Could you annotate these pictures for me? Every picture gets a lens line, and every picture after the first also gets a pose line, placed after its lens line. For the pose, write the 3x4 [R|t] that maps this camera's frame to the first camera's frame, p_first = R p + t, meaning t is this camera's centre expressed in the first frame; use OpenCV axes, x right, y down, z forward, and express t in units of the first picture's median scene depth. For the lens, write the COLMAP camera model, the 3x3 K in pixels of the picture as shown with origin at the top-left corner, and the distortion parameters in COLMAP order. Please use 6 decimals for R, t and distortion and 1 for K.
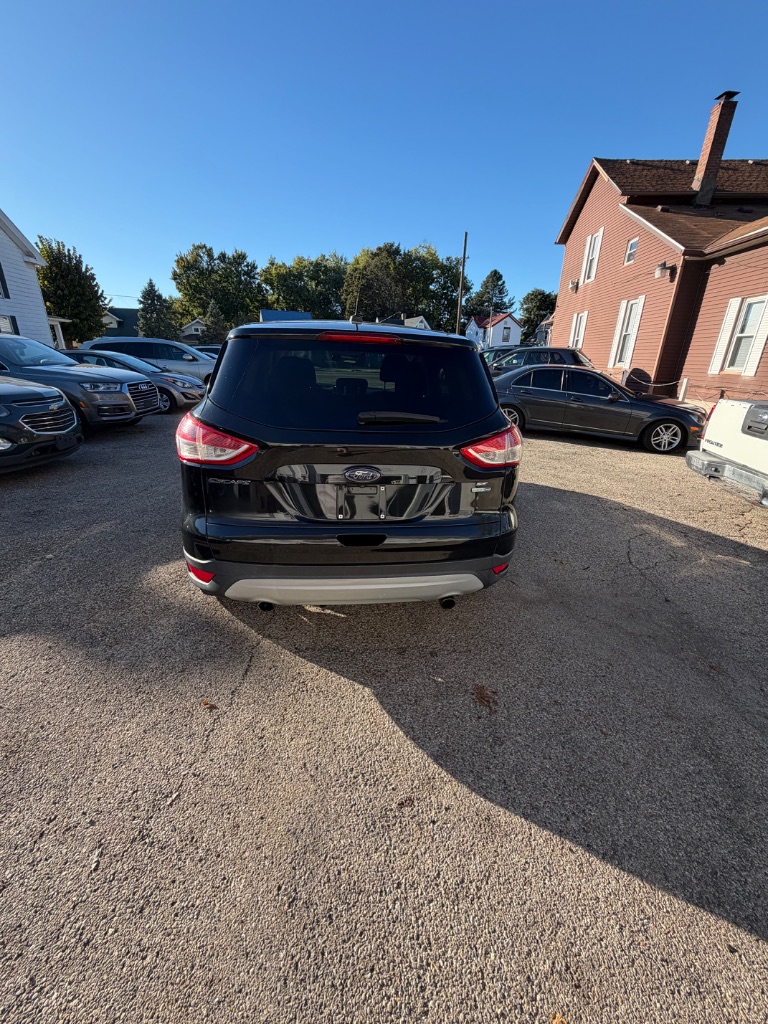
lens RADIAL K [[406.0, 0, 390.1], [0, 406.0, 512.9], [0, 0, 1]] dist [0.000931, -0.000974]
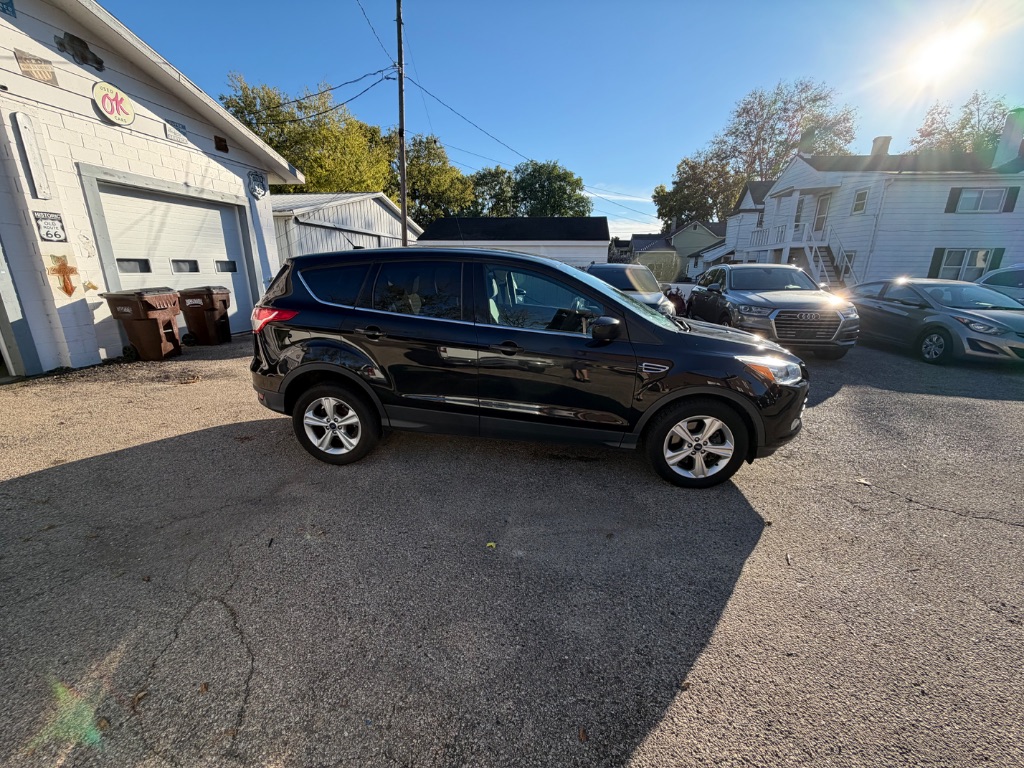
lens RADIAL K [[407.3, 0, 509.2], [0, 407.3, 381.8], [0, 0, 1]] dist [0.000220, 0.000089]
pose [[-0.258235, 0.228391, -0.938697, 0.057225], [-0.364528, 0.876794, 0.313611, -0.029454], [0.894670, 0.423167, -0.143164, 0.078411]]
